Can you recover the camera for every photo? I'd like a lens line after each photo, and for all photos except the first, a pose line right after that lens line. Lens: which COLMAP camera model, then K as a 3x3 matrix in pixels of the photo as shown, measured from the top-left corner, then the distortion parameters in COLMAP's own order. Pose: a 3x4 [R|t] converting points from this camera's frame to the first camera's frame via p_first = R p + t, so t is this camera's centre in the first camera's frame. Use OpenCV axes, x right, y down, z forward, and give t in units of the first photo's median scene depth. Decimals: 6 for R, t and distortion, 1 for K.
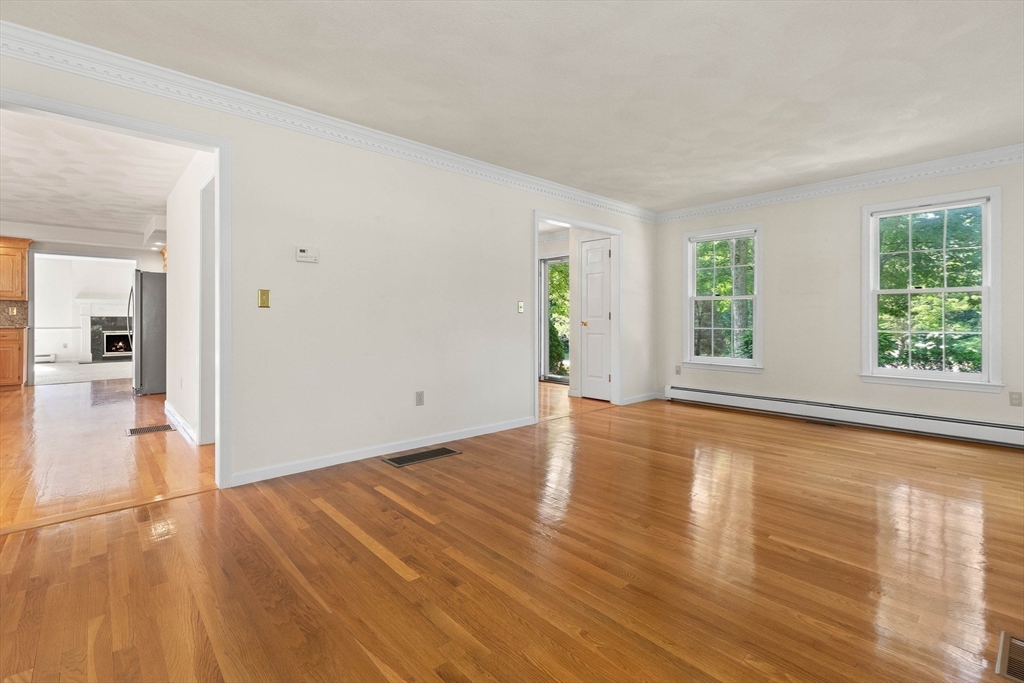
lens RADIAL K [[470.6, 0, 513.4], [0, 470.6, 317.0], [0, 0, 1]] dist [0.019693, 0.000025]
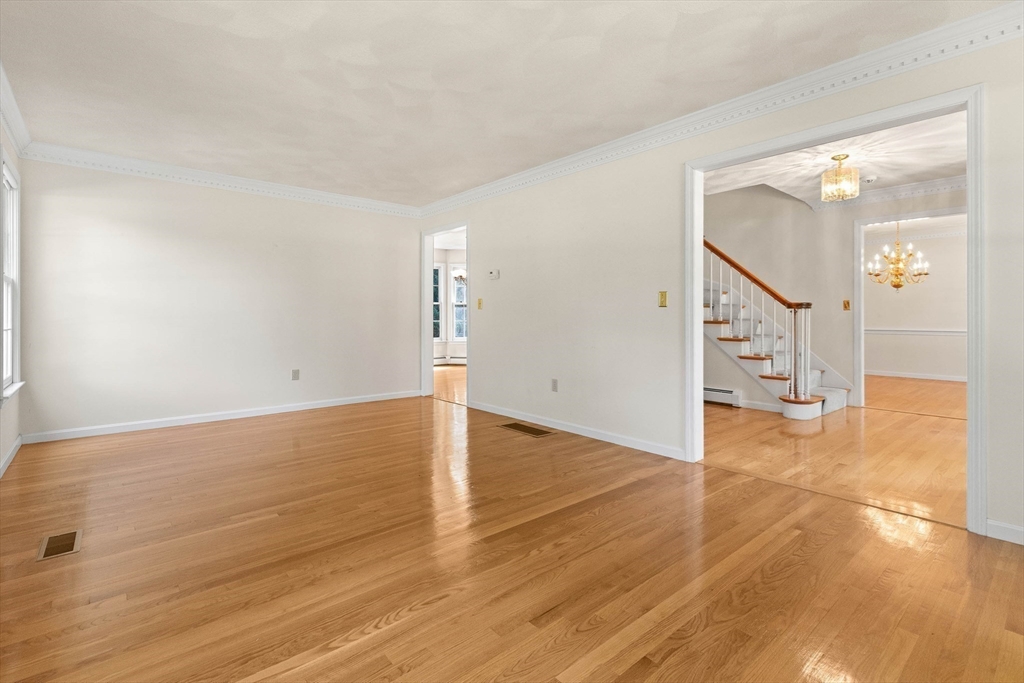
lens RADIAL K [[470.6, 0, 513.4], [0, 470.6, 317.0], [0, 0, 1]] dist [0.019693, 0.000025]
pose [[-0.019981, 0.002039, -0.999798, 0.503597], [0.000522, 0.999998, 0.002029, 0.002266], [0.999800, -0.000481, -0.019982, 0.488811]]
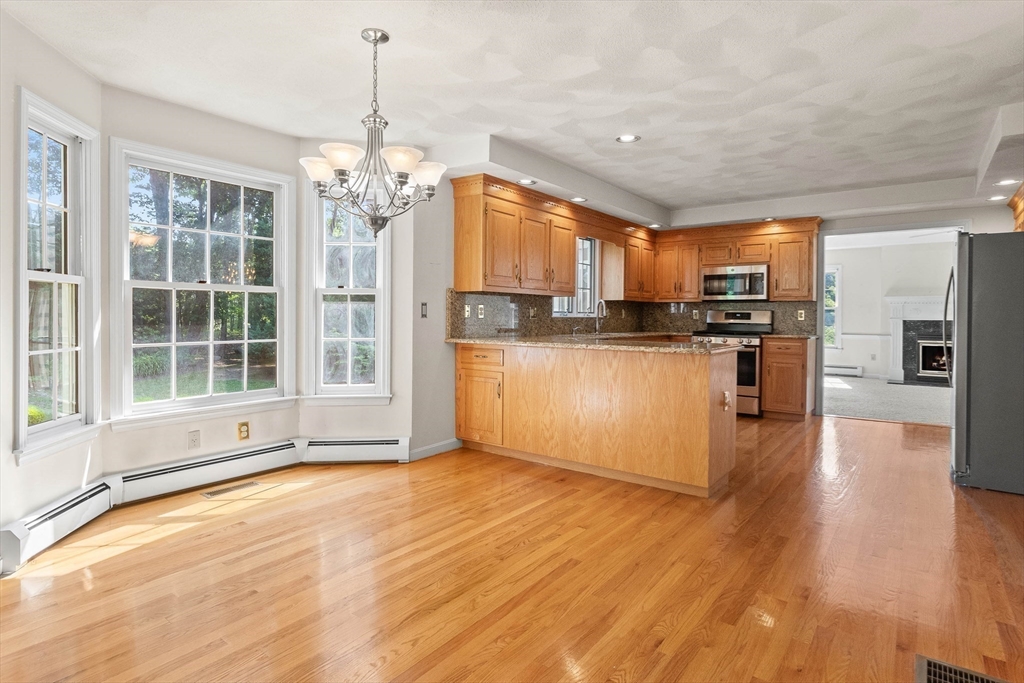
lens RADIAL K [[527.5, 0, 512.5], [0, 527.5, 317.7], [0, 0, 1]] dist [-0.000337, 0.000090]
pose [[0.186316, 0.007305, -0.982463, -0.293785], [-0.003968, 0.999970, 0.006682, -0.011309], [0.982482, 0.002653, 0.186339, 0.382549]]
